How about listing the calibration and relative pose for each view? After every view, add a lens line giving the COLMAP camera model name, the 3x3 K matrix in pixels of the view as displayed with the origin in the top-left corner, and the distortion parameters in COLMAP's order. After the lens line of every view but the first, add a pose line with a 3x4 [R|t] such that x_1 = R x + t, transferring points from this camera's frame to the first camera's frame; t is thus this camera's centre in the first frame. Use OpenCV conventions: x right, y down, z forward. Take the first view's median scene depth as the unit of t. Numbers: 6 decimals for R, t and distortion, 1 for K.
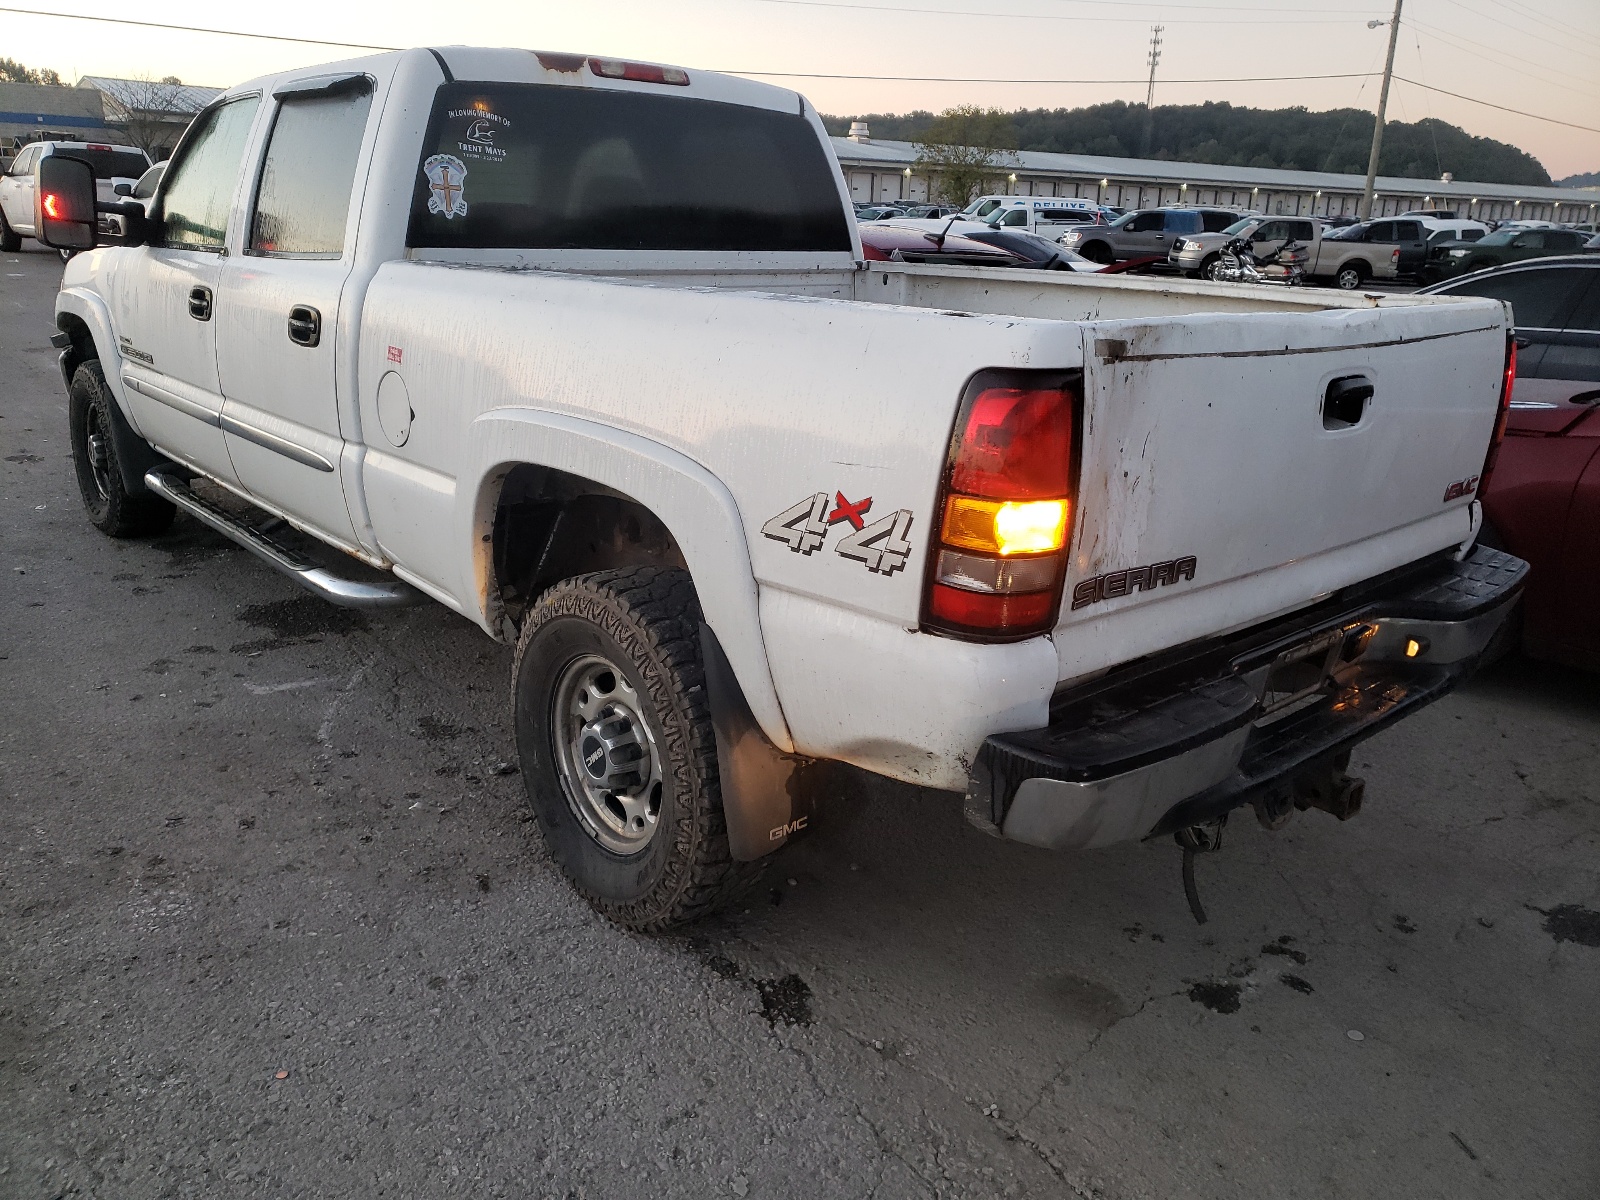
lens RADIAL K [[1231.6, 0, 793.0], [0, 1231.6, 593.6], [0, 0, 1]] dist [0.003094, 0.039141]
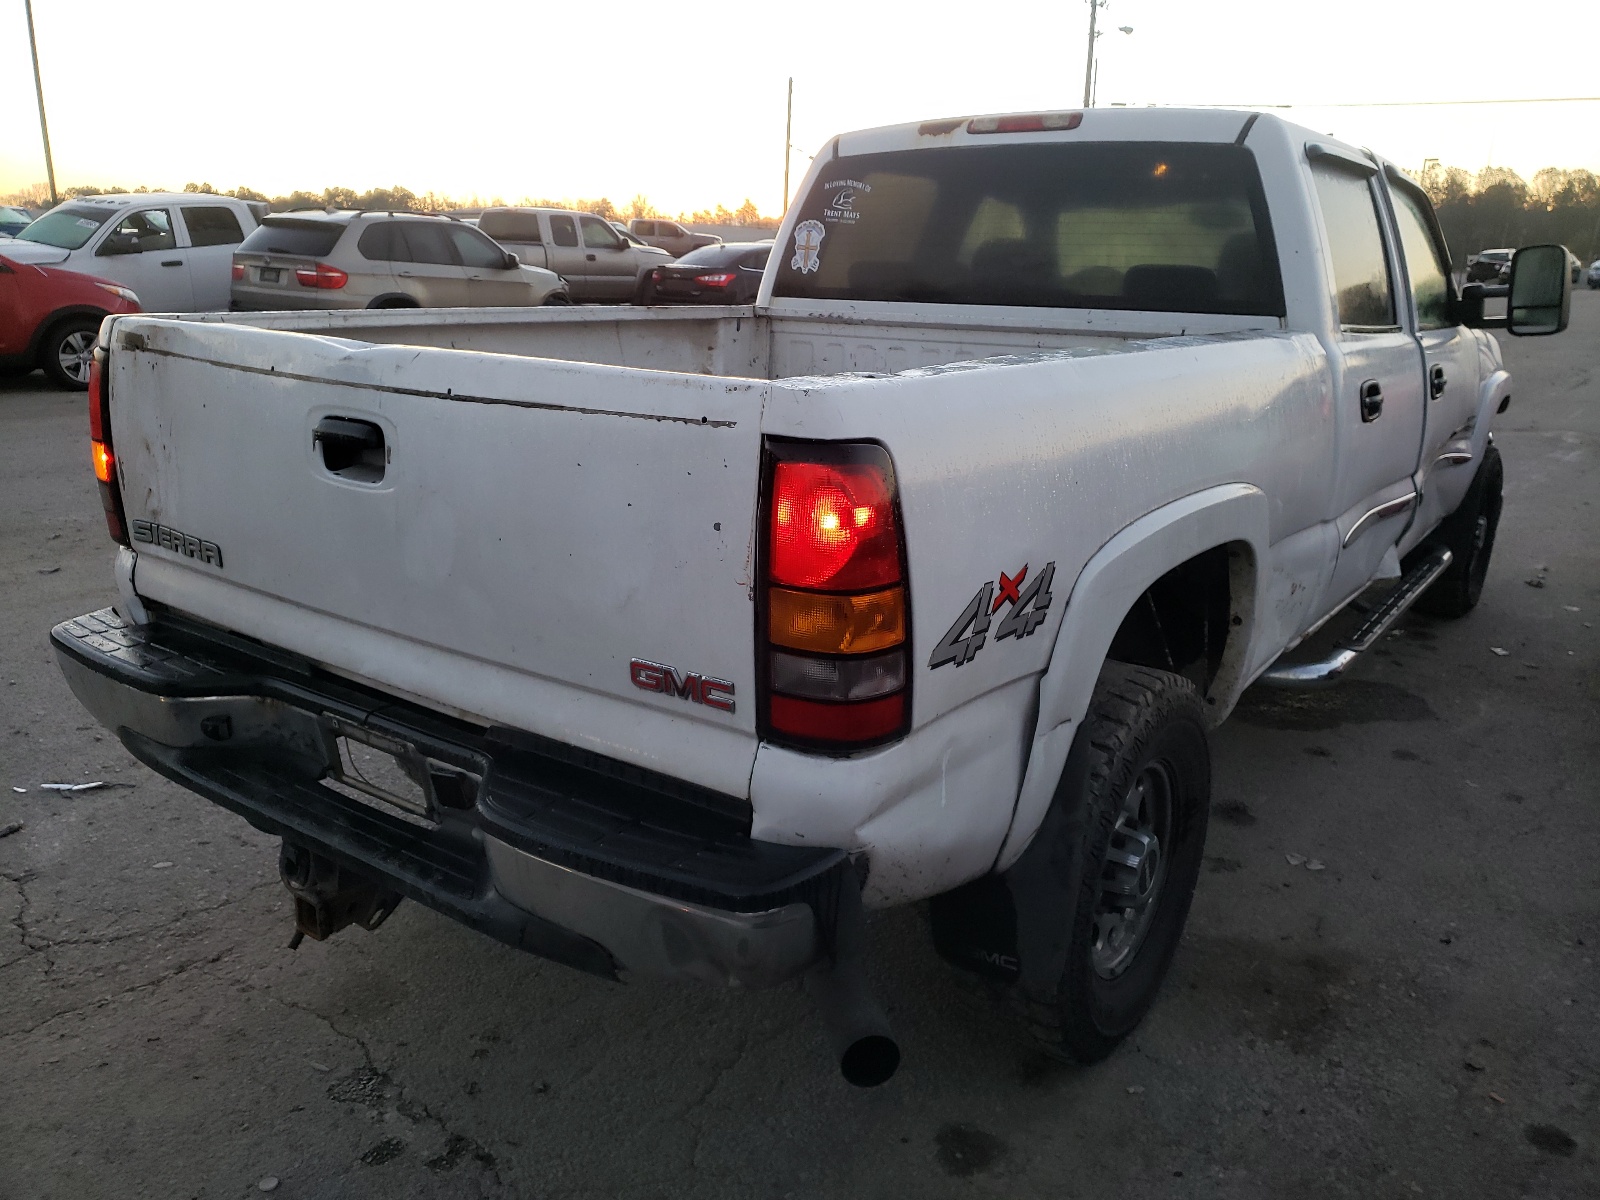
lens RADIAL K [[1231.6, 0, 793.0], [0, 1231.6, 593.6], [0, 0, 1]] dist [0.003094, 0.039141]
pose [[0.212504, 0.229302, -0.949875, 0.937520], [-0.301144, 0.940131, 0.159579, -0.201390], [0.929599, 0.252138, 0.268835, 0.754476]]
